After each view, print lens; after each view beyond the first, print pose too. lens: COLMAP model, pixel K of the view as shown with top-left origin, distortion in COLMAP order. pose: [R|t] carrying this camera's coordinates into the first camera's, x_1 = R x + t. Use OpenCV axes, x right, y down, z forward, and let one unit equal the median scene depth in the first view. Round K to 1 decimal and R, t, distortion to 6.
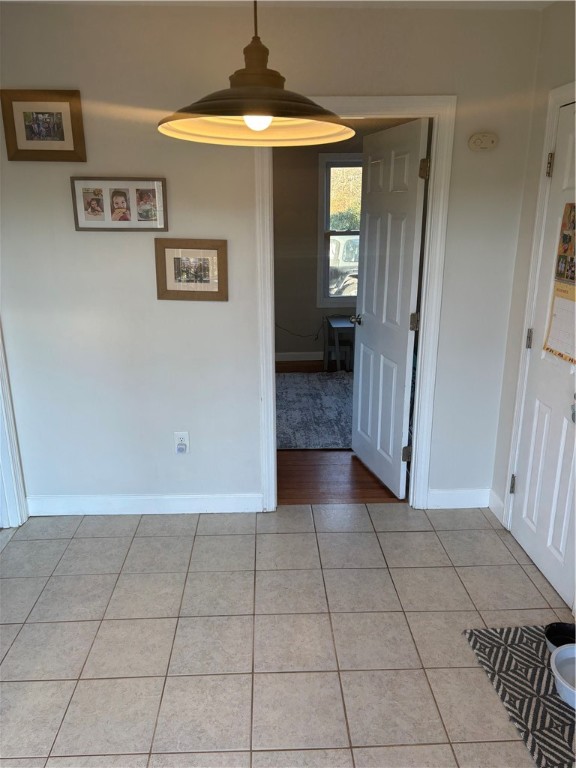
lens RADIAL K [[583.1, 0, 284.9], [0, 583.1, 383.1], [0, 0, 1]] dist [0.038138, -0.009888]
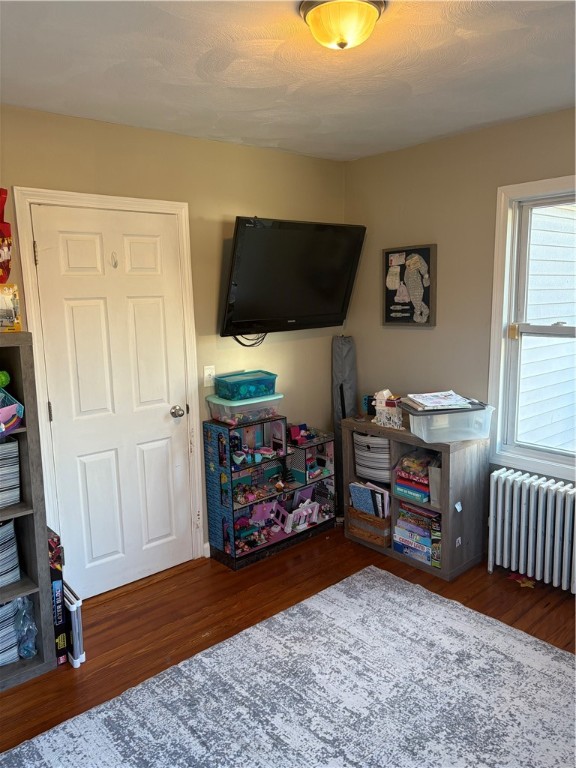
lens RADIAL K [[583.1, 0, 287.9], [0, 583.1, 383.9], [0, 0, 1]] dist [0.038138, -0.009888]
pose [[-0.769101, 0.125606, -0.626663, 0.449815], [-0.155669, 0.914155, 0.374282, -0.484156], [0.619880, 0.385413, -0.683525, 1.644075]]
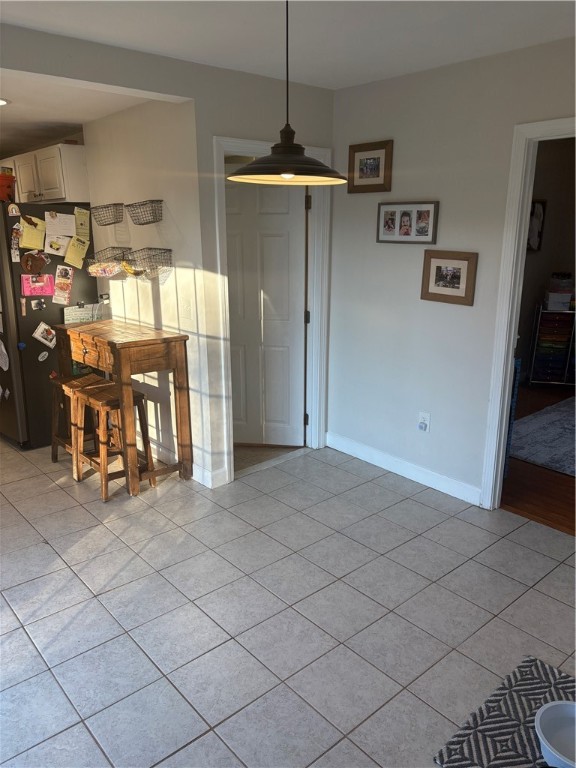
lens RADIAL K [[583.1, 0, 280.3], [0, 583.1, 386.8], [0, 0, 1]] dist [0.038138, -0.009888]
pose [[0.622084, 0.206832, -0.755137, 0.585014], [-0.217772, 0.972127, 0.086865, -0.007335], [0.752055, 0.110410, 0.649786, 0.001082]]
